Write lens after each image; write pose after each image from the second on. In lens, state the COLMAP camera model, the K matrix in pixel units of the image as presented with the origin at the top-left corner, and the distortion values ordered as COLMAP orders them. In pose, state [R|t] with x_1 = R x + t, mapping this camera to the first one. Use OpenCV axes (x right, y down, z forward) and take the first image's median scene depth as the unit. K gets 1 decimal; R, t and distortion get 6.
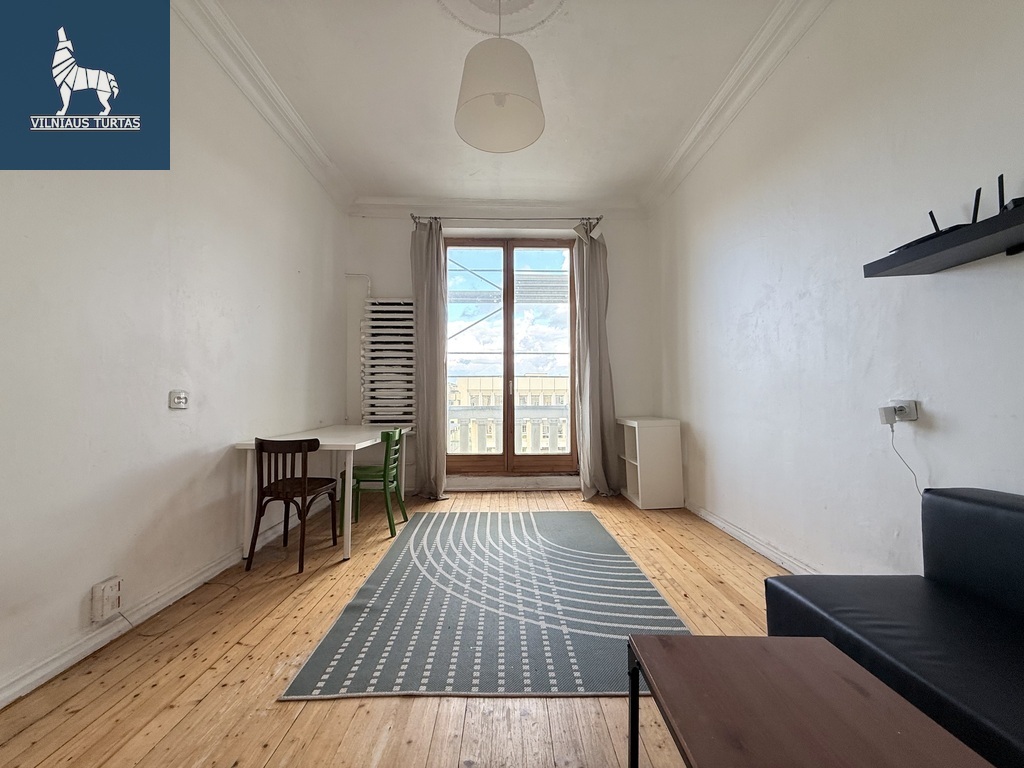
lens RADIAL K [[406.1, 0, 508.6], [0, 406.1, 378.5], [0, 0, 1]] dist [-0.000565, 0.000095]
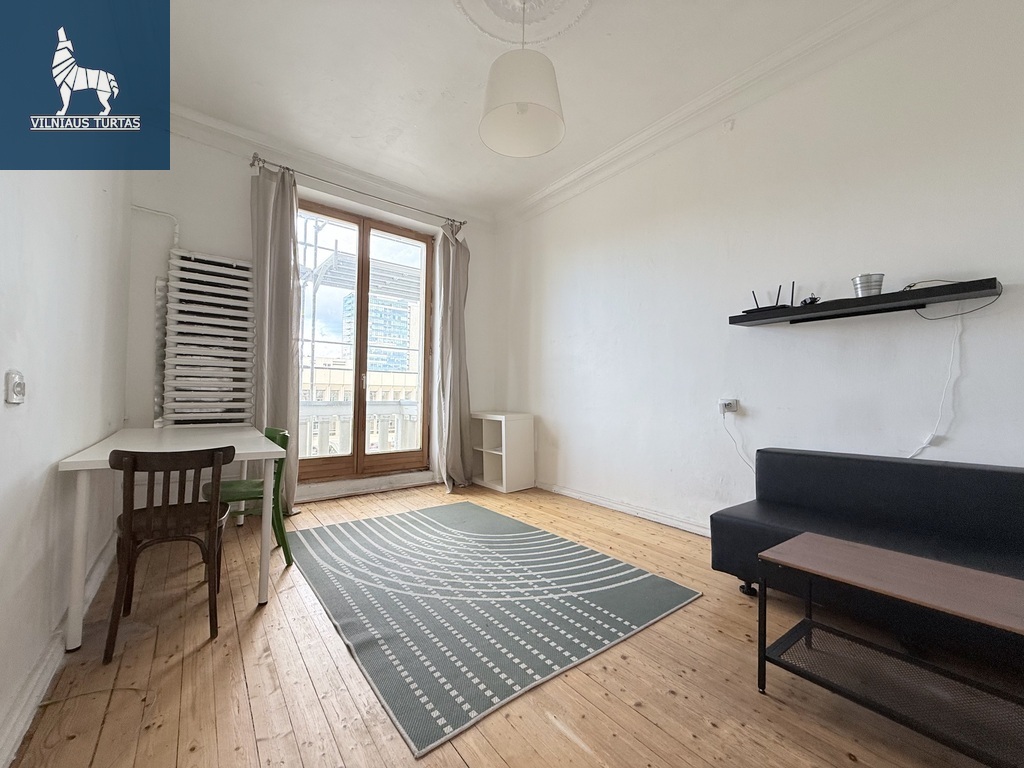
lens RADIAL K [[406.1, 0, 511.0], [0, 406.1, 377.1], [0, 0, 1]] dist [-0.000565, 0.000095]
pose [[0.801537, 0.040442, 0.596575, -0.493499], [-0.044715, 0.998971, -0.007643, 0.009849], [-0.596270, -0.020550, 0.802521, 0.127414]]
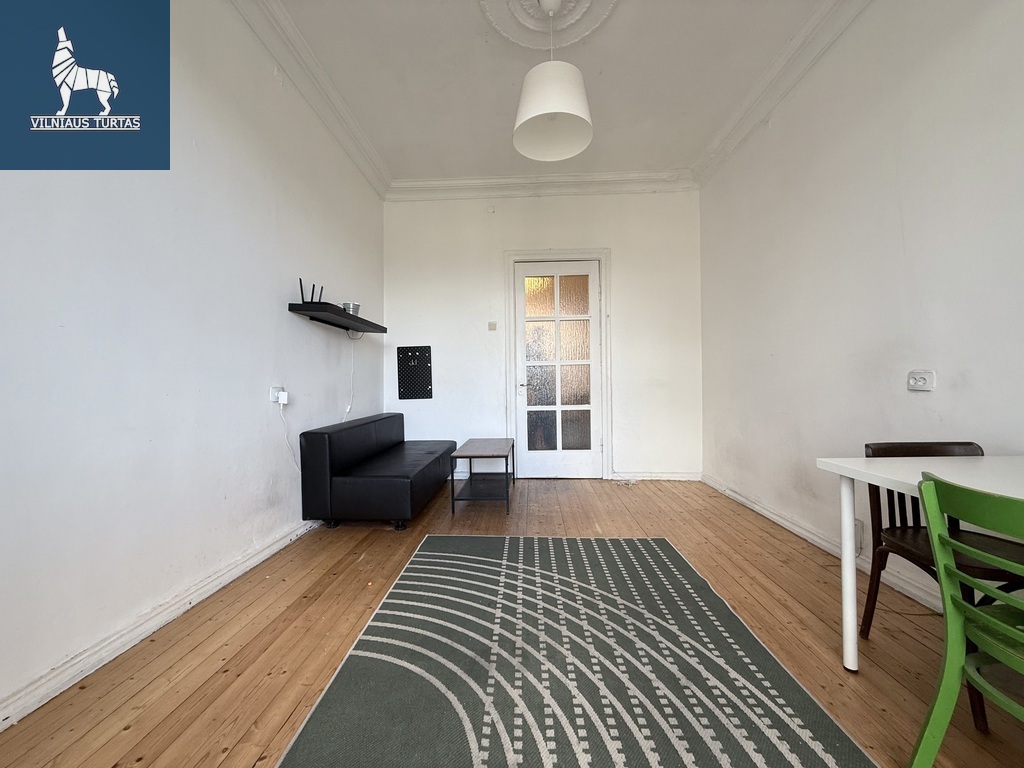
lens RADIAL K [[406.1, 0, 508.4], [0, 406.1, 386.4], [0, 0, 1]] dist [-0.000565, 0.000095]
pose [[-0.998071, 0.009441, 0.061363, 0.028529], [0.006362, 0.998720, -0.050177, 0.084670], [-0.061759, -0.049690, -0.996853, 1.588374]]
